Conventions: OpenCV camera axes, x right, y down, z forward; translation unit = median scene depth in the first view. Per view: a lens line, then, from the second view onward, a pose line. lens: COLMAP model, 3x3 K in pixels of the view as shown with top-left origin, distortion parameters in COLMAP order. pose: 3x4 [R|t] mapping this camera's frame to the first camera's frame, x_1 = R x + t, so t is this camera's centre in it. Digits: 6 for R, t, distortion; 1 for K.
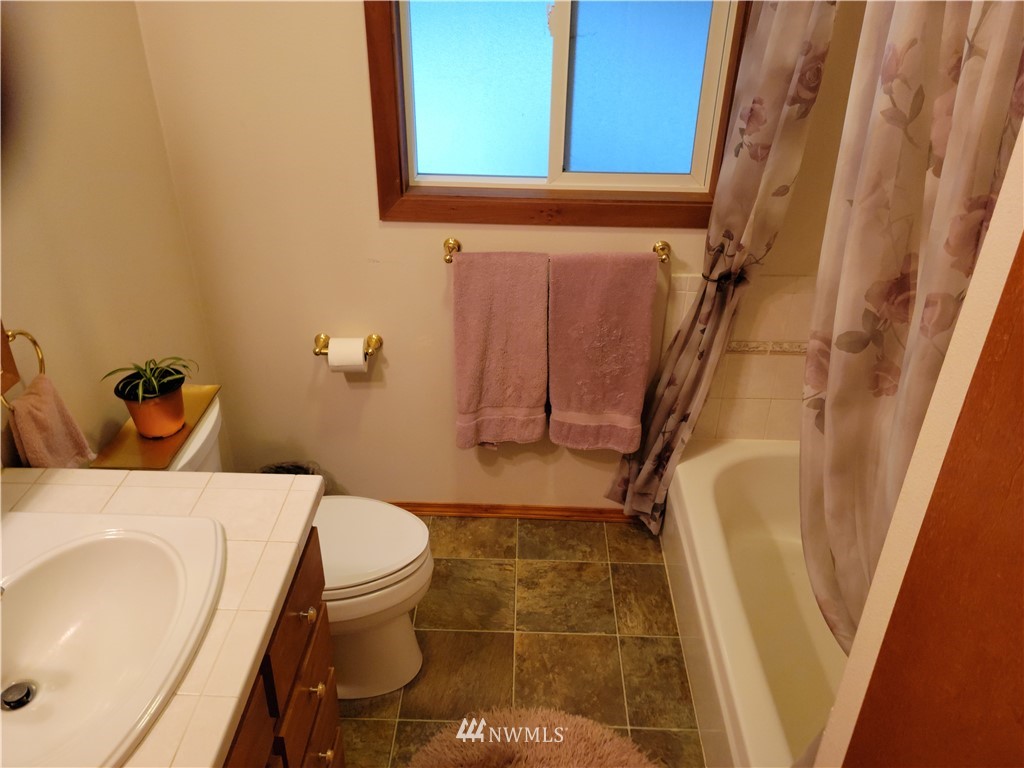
lens RADIAL K [[808.4, 0, 510.6], [0, 808.4, 378.5], [0, 0, 1]] dist [0.097199, -0.101789]
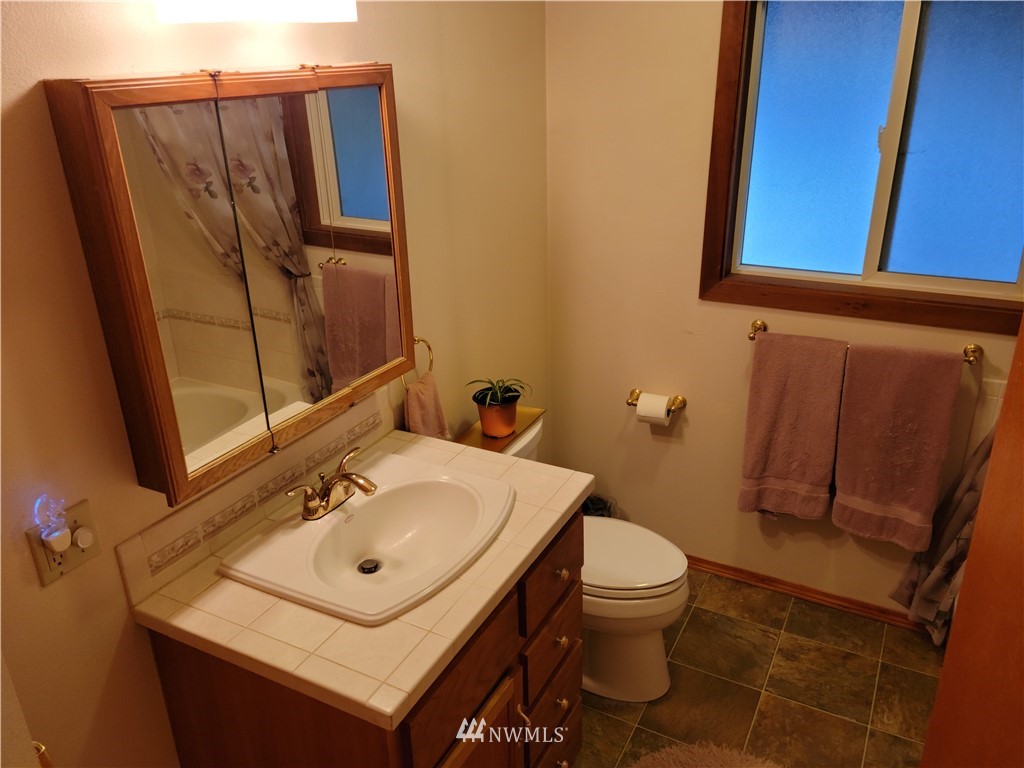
lens RADIAL K [[808.4, 0, 516.4], [0, 808.4, 375.4], [0, 0, 1]] dist [0.097199, -0.101789]
pose [[0.895001, 0.134890, -0.425179, 0.116445], [-0.188335, 0.978326, -0.086068, 0.063578], [0.404354, 0.157107, 0.901008, -0.146227]]
